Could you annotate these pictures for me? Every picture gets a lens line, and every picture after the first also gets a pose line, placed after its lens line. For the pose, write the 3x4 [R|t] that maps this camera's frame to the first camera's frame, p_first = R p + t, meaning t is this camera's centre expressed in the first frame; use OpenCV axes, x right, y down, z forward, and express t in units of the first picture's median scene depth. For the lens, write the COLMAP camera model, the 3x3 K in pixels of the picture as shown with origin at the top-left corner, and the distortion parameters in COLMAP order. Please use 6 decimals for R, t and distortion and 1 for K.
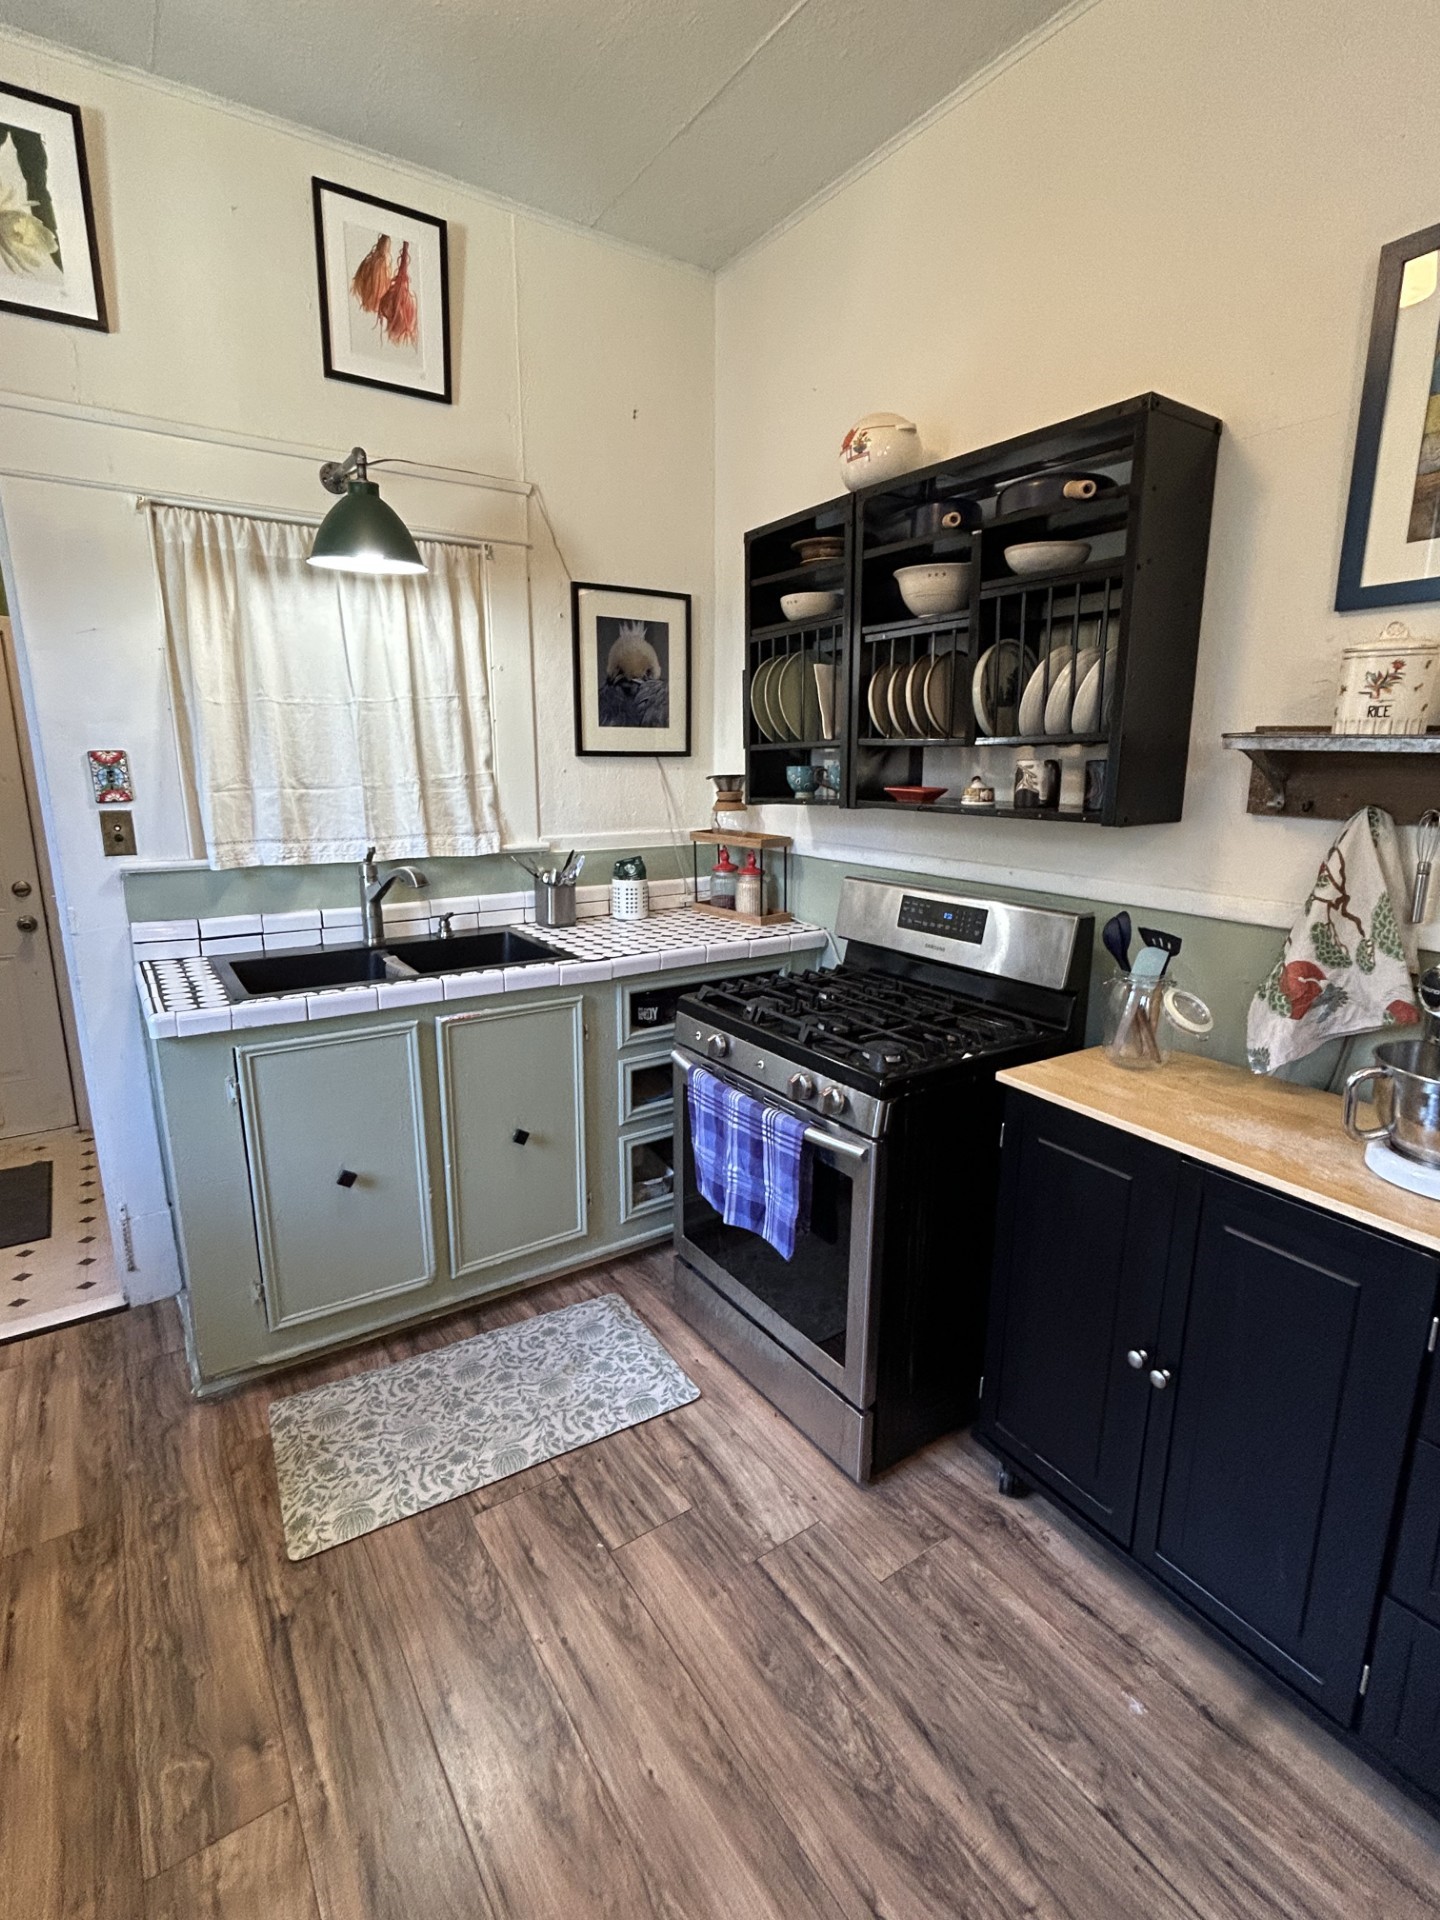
lens RADIAL K [[920.6, 0, 735.6], [0, 920.6, 980.1], [0, 0, 1]] dist [-0.004102, 0.002683]
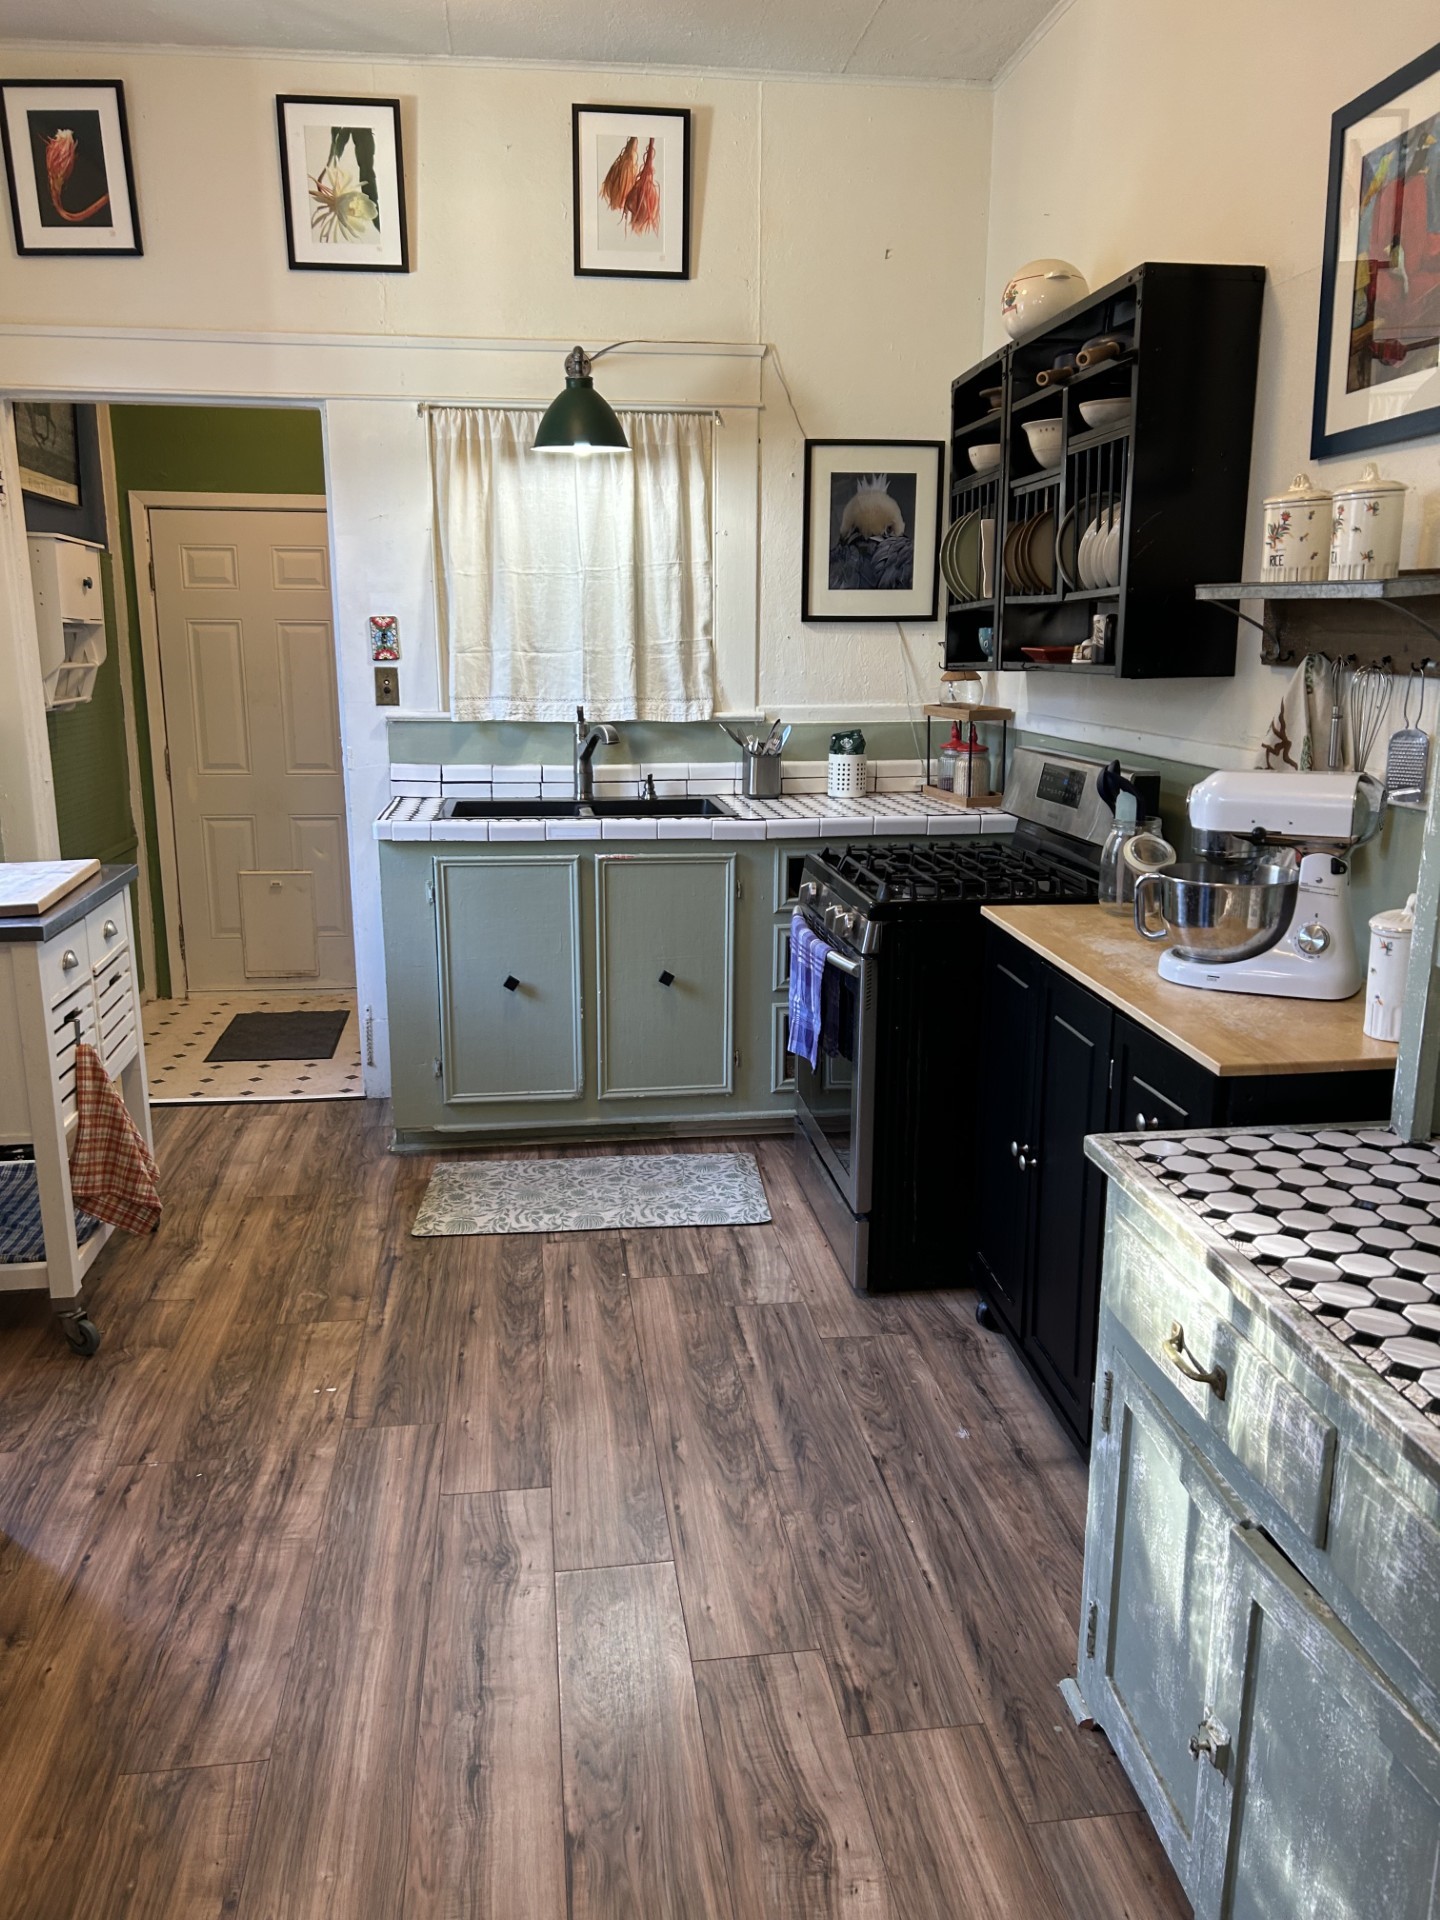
lens RADIAL K [[1435.2, 0, 721.6], [0, 1435.2, 1013.4], [0, 0, 1]] dist [0.053285, -0.062402]
pose [[0.894740, 0.108703, -0.433156, 0.586328], [-0.102273, 0.994023, 0.038198, 0.149004], [0.434719, 0.010123, 0.900509, -0.505856]]
